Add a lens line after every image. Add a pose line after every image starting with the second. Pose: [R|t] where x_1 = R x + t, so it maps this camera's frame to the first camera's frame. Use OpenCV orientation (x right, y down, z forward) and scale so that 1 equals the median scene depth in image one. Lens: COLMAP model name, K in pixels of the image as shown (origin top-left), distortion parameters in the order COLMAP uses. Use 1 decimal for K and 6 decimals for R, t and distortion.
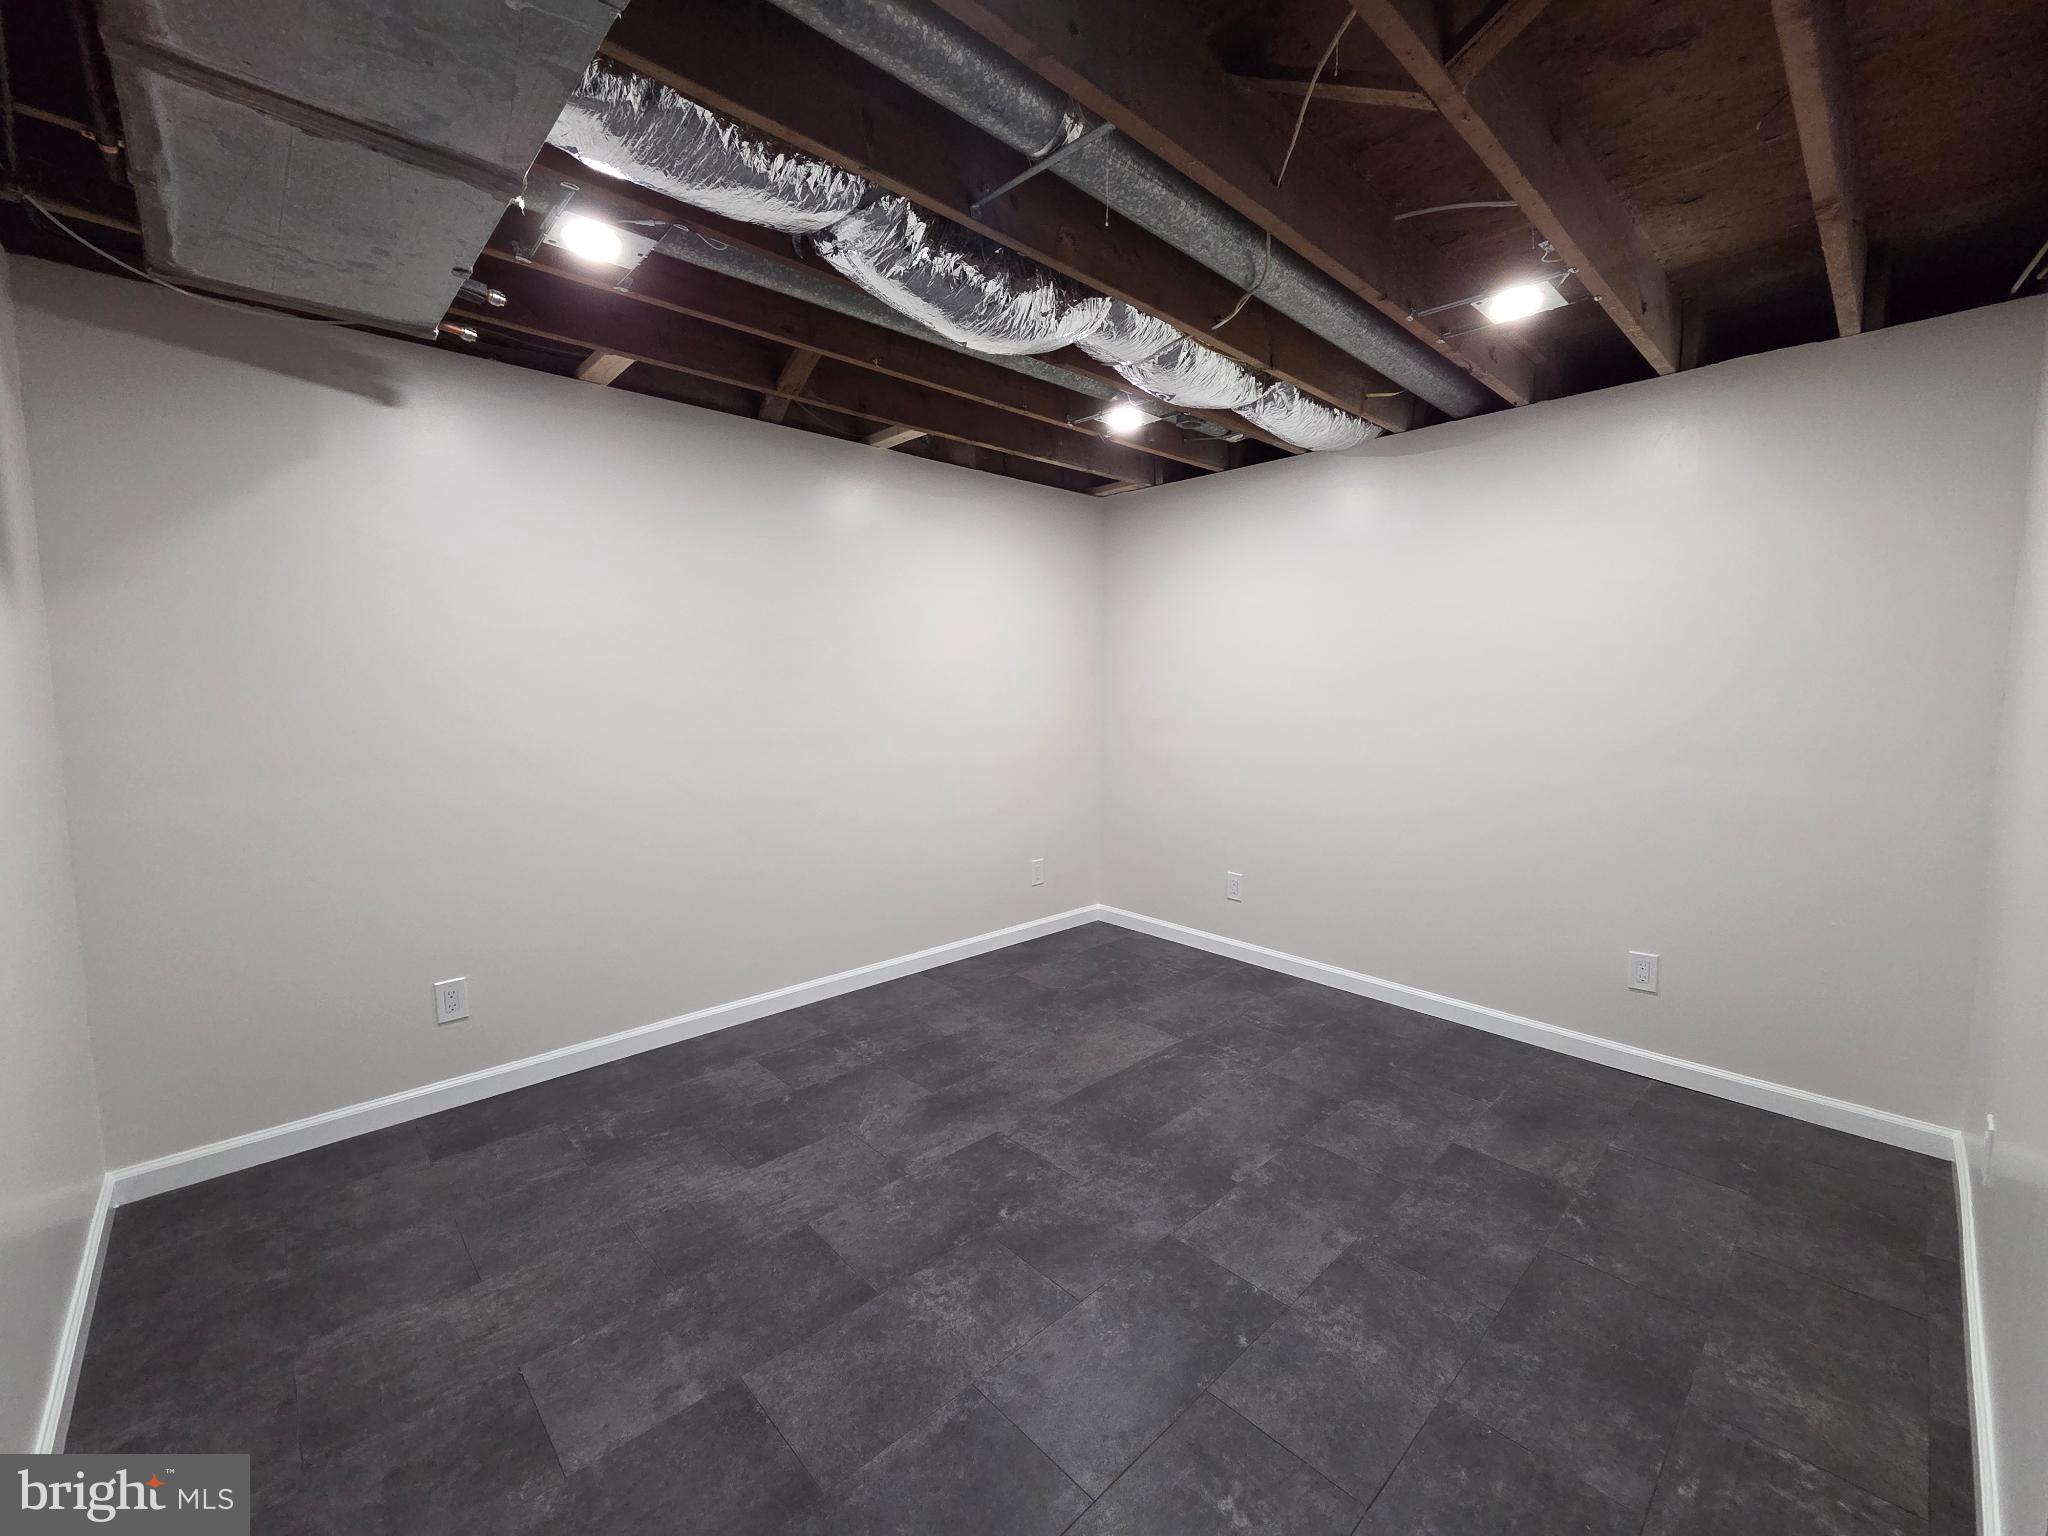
lens RADIAL K [[838.6, 0, 1016.7], [0, 838.6, 759.5], [0, 0, 1]] dist [0.001186, -0.001306]
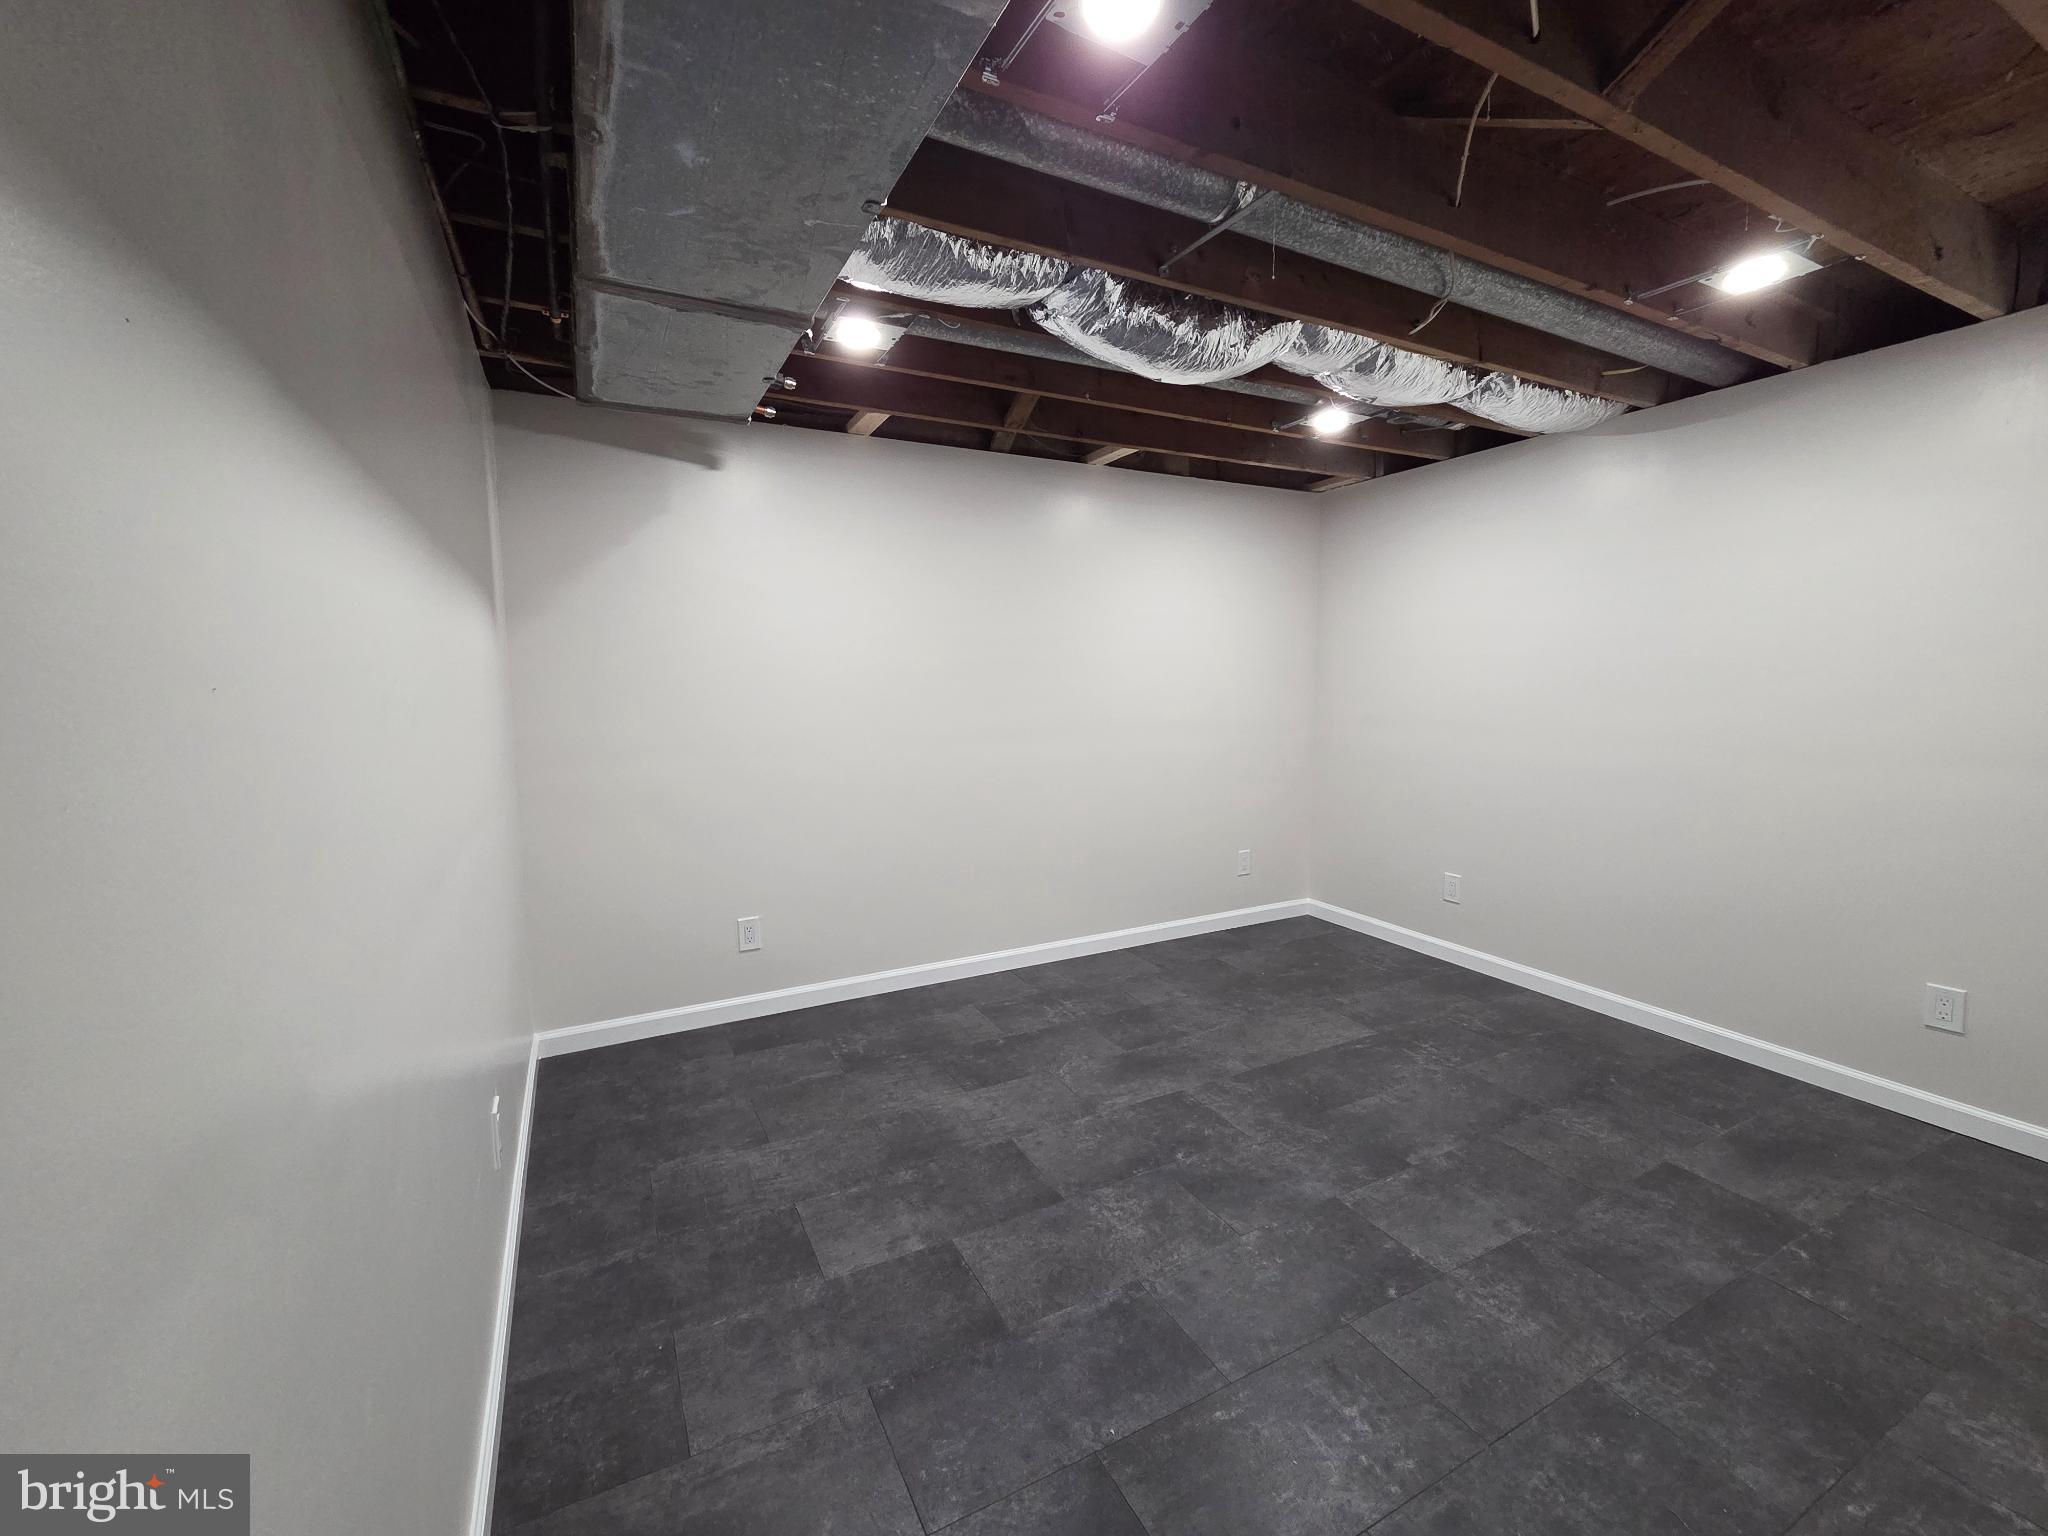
lens RADIAL K [[838.6, 0, 1016.7], [0, 838.6, 759.5], [0, 0, 1]] dist [0.001186, -0.001306]
pose [[0.961836, 0.019554, -0.272926, 0.071938], [-0.017502, 0.999797, 0.009952, 0.004044], [0.273065, -0.004796, 0.961984, -0.137276]]
